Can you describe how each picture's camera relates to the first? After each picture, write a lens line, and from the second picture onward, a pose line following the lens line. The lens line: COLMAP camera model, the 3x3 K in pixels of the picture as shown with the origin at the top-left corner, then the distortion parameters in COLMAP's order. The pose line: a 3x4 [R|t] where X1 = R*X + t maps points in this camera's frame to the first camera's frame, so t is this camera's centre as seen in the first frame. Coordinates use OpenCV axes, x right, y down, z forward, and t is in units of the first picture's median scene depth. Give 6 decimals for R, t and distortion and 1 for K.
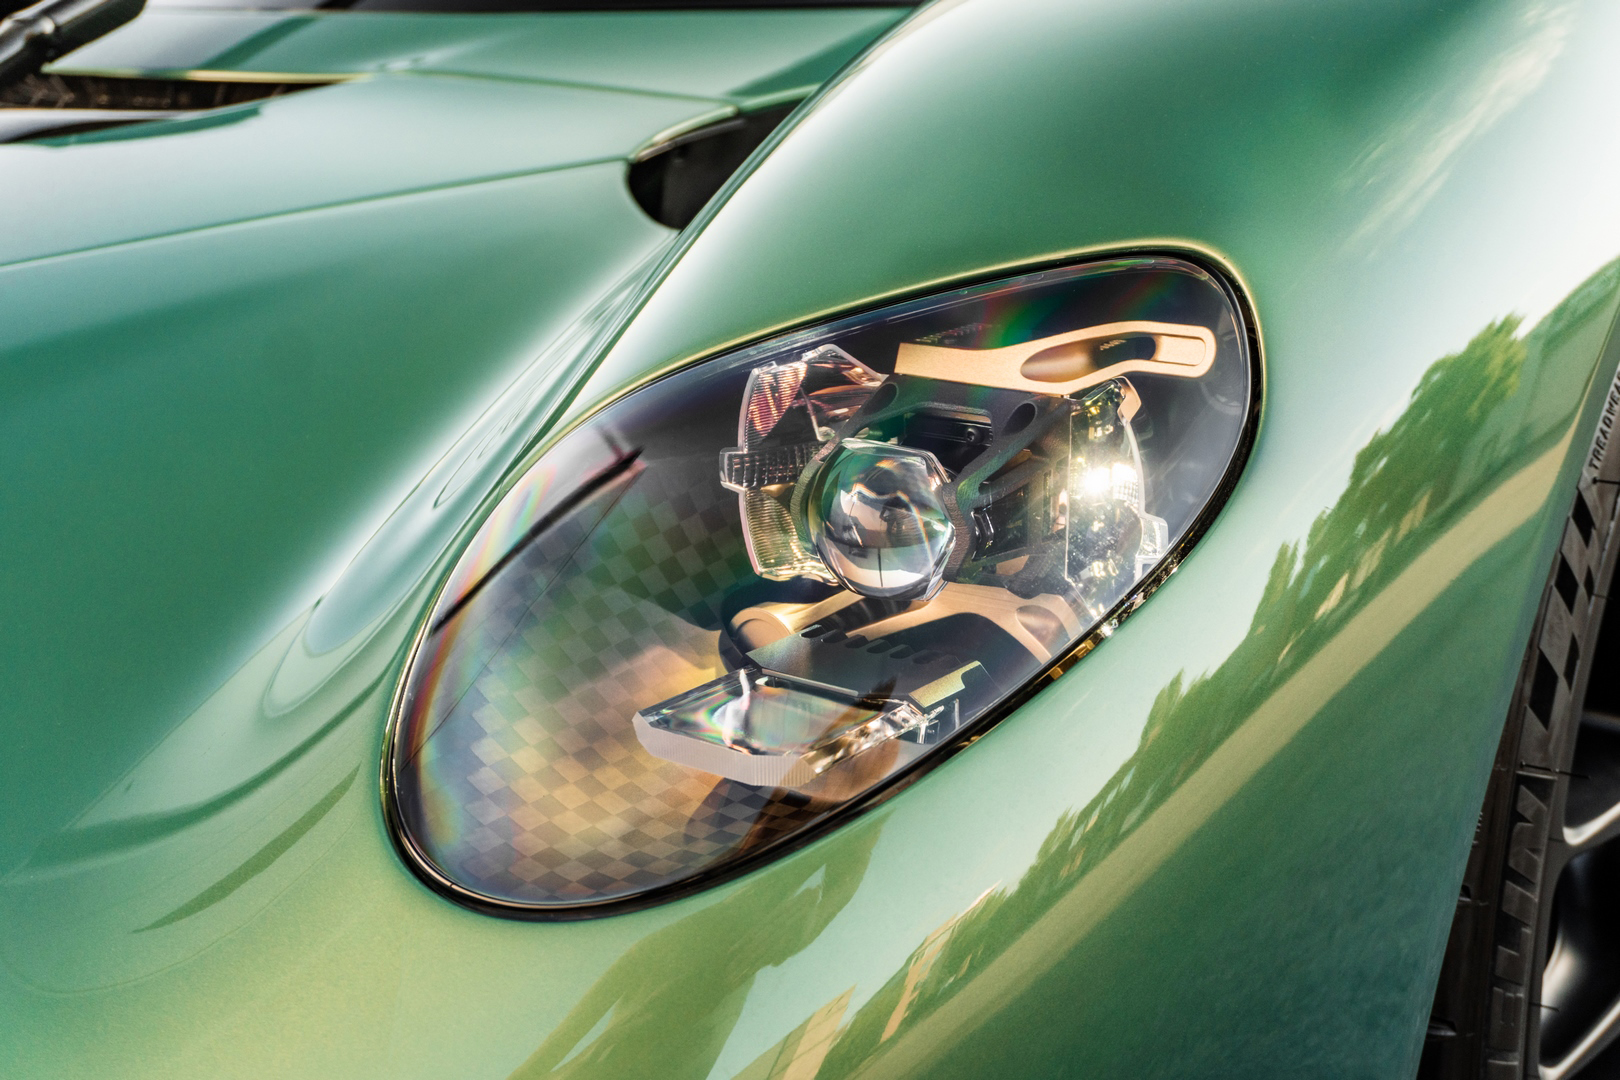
lens RADIAL K [[2057.1, 0, 810.0], [0, 2057.1, 540.0], [0, 0, 1]] dist [0.003604, 0.009740]
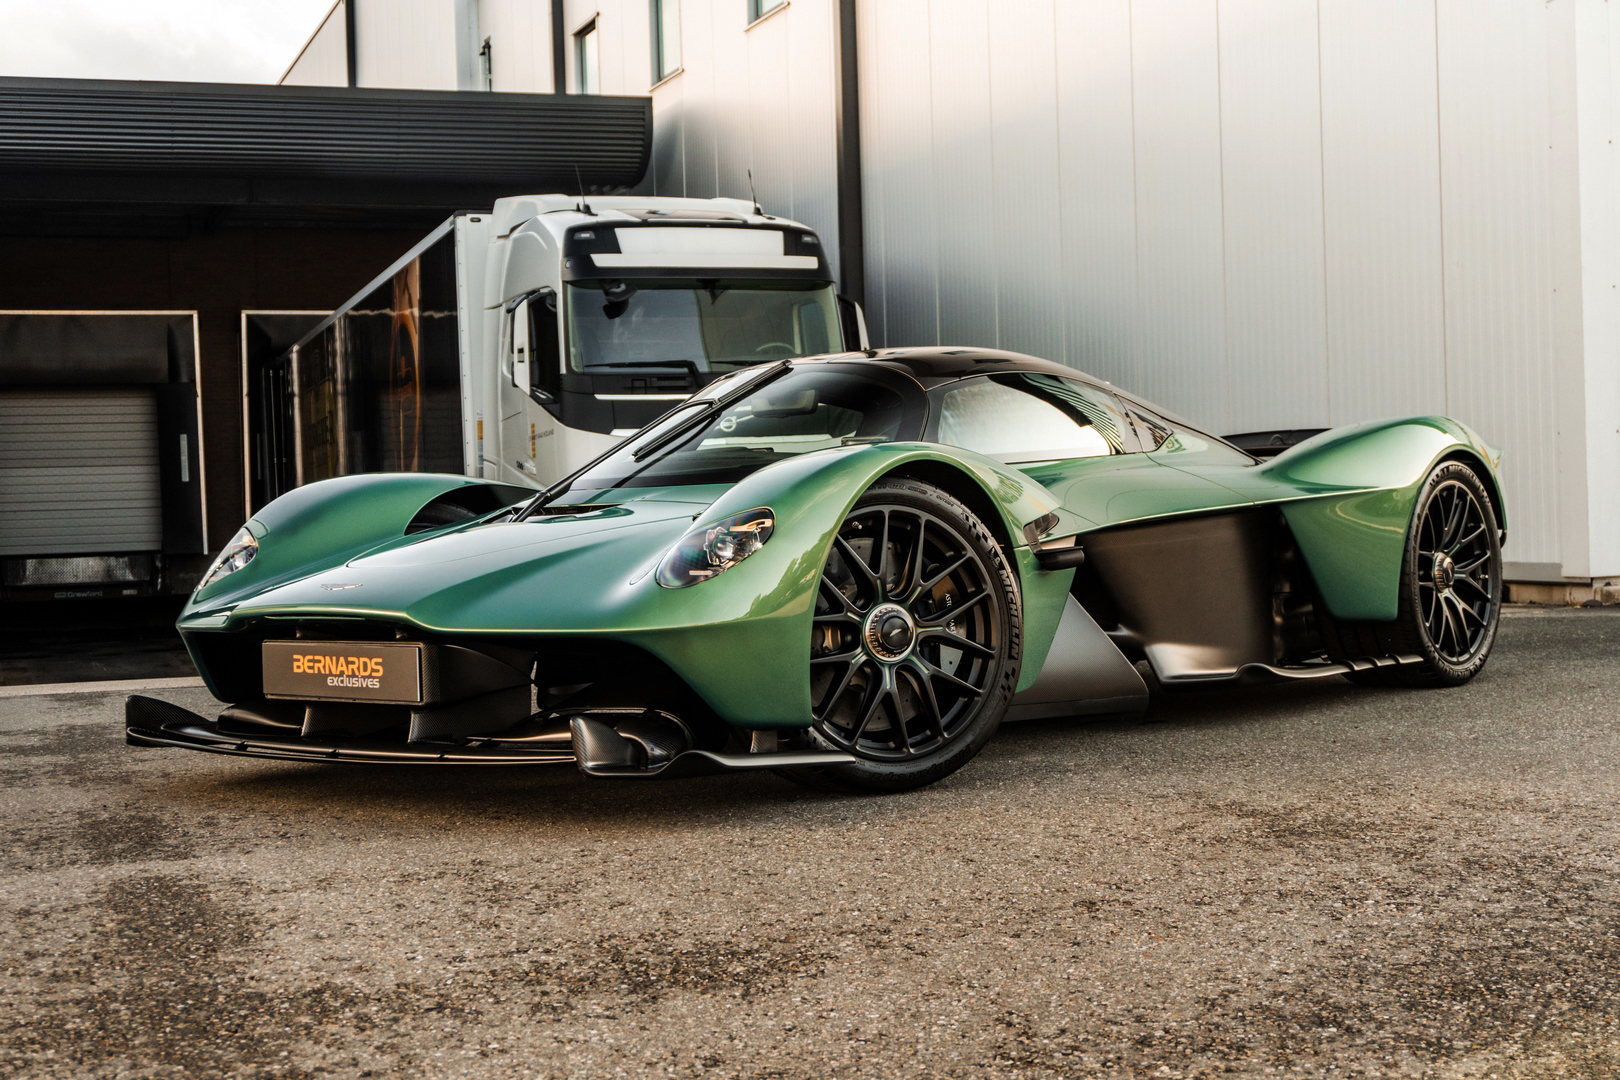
lens RADIAL K [[2309.7, 0, 810.0], [0, 2309.7, 540.0], [0, 0, 1]] dist [-0.023586, -0.020917]
pose [[0.997227, -0.036835, -0.064668, 0.778133], [0.020078, 0.969865, -0.242814, 1.753845], [0.071663, 0.240842, 0.967915, -6.152260]]
